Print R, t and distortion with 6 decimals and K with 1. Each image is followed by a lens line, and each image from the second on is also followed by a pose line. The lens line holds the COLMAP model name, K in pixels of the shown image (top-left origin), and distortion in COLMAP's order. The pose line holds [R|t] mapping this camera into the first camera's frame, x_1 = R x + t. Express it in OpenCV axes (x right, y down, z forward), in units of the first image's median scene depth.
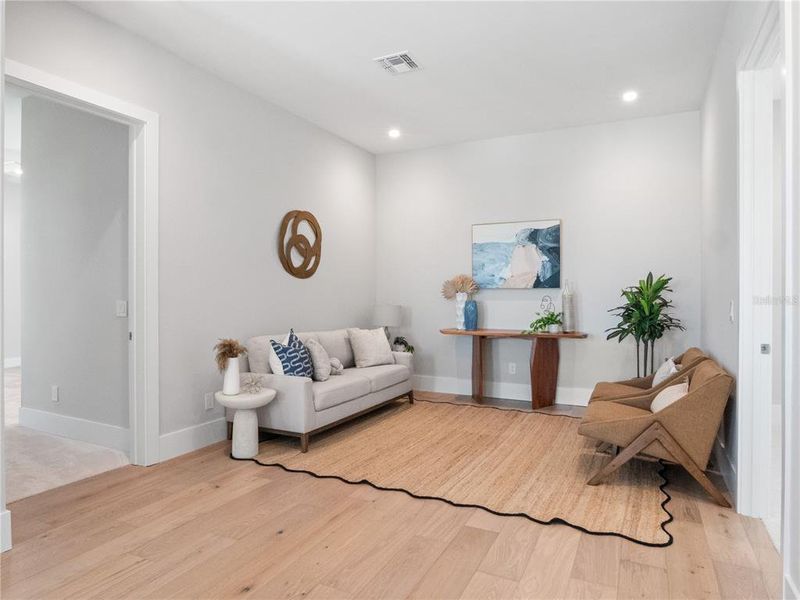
lens RADIAL K [[492.8, 0, 400.0], [0, 492.8, 300.0], [0, 0, 1]] dist [-0.016617, 0.000594]
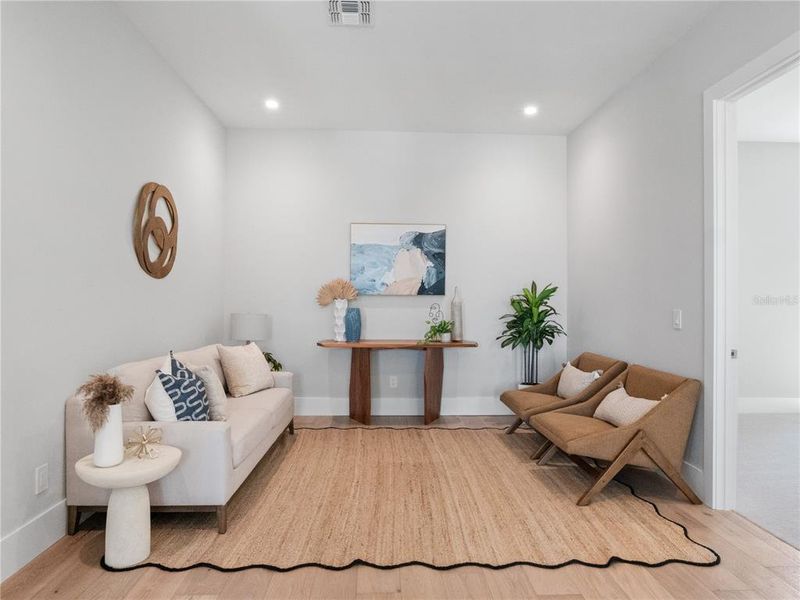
lens RADIAL K [[488.6, 0, 402.0], [0, 488.6, 295.6], [0, 0, 1]] dist [-0.019786, 0.003357]
pose [[0.876487, 0.010257, 0.481317, -0.217969], [-0.000740, 0.999801, -0.019959, -0.004406], [-0.481426, 0.017137, 0.876319, 0.203407]]
